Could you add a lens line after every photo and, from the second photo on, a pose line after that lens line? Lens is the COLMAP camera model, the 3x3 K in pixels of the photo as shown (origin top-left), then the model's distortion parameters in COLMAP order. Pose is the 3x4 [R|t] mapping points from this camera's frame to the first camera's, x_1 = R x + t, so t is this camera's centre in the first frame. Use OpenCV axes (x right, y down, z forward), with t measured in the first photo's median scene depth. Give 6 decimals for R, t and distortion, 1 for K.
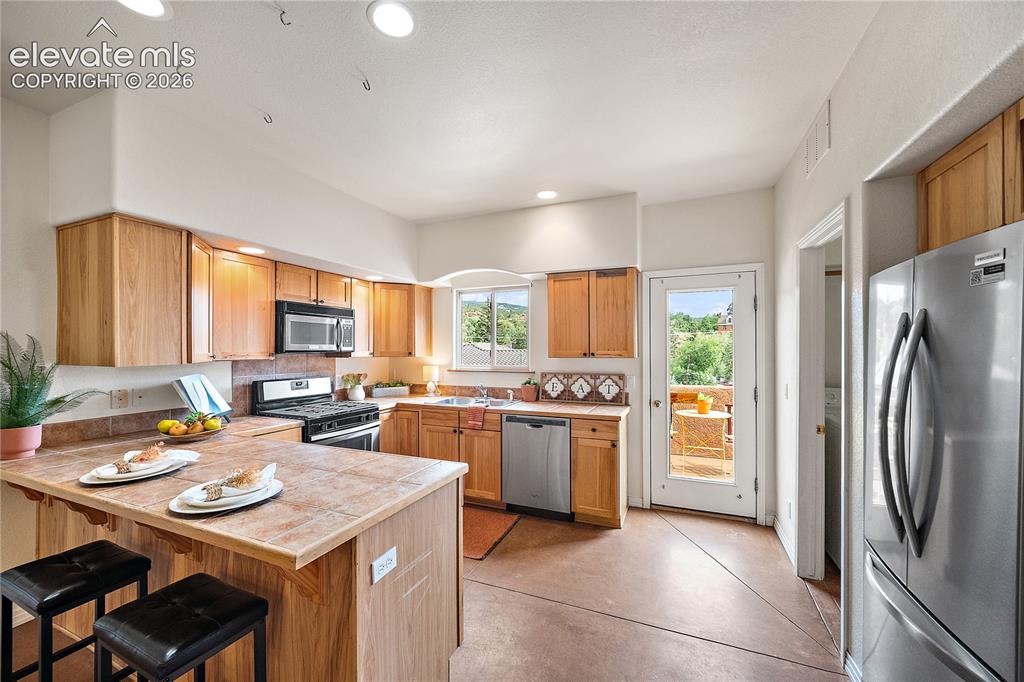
lens RADIAL K [[401.7, 0, 503.8], [0, 401.7, 347.5], [0, 0, 1]] dist [0.000124, -0.000590]
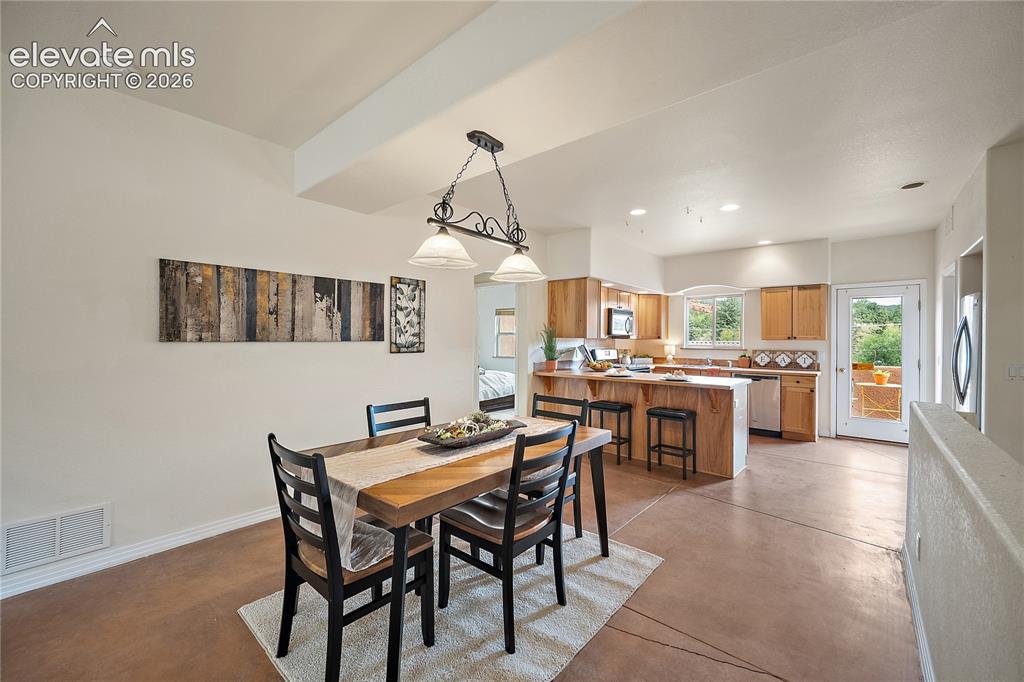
lens RADIAL K [[401.7, 0, 512.5], [0, 401.7, 337.2], [0, 0, 1]] dist [0.000124, -0.000590]
pose [[0.954455, 0.009405, -0.298207, -0.358503], [-0.010793, 0.999937, -0.003007, 0.029736], [0.298160, 0.006088, 0.954496, -0.830718]]
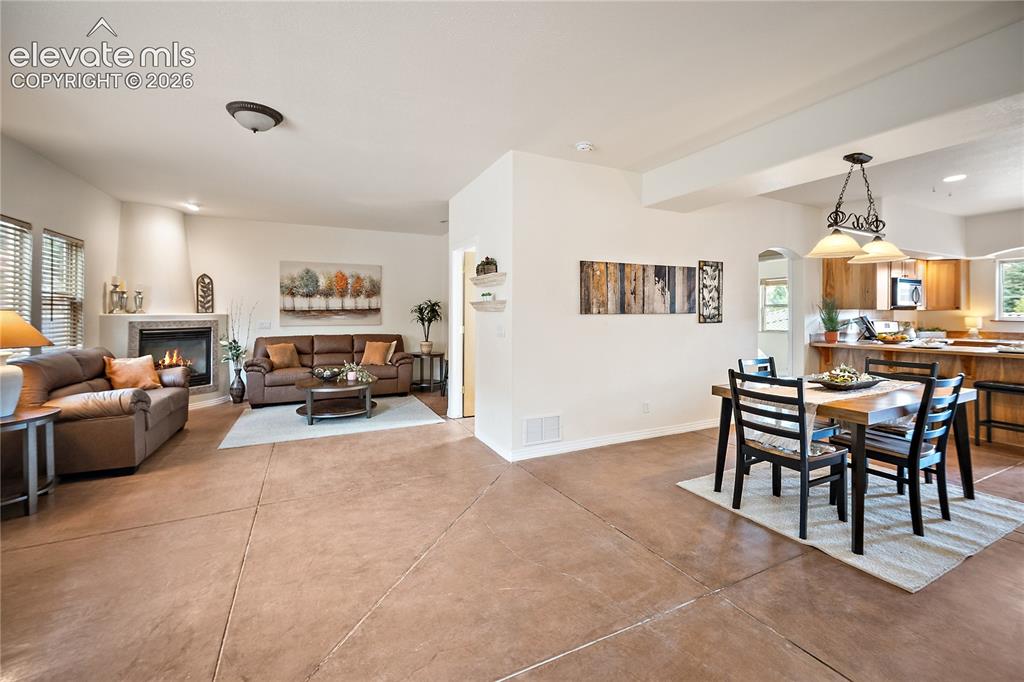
lens RADIAL K [[401.7, 0, 534.3], [0, 401.7, 313.3], [0, 0, 1]] dist [0.000124, -0.000590]
pose [[0.765414, 0.004521, -0.643523, -0.532496], [-0.001586, 0.999986, 0.005139, 0.034062], [0.643537, -0.002913, 0.765410, -1.217878]]
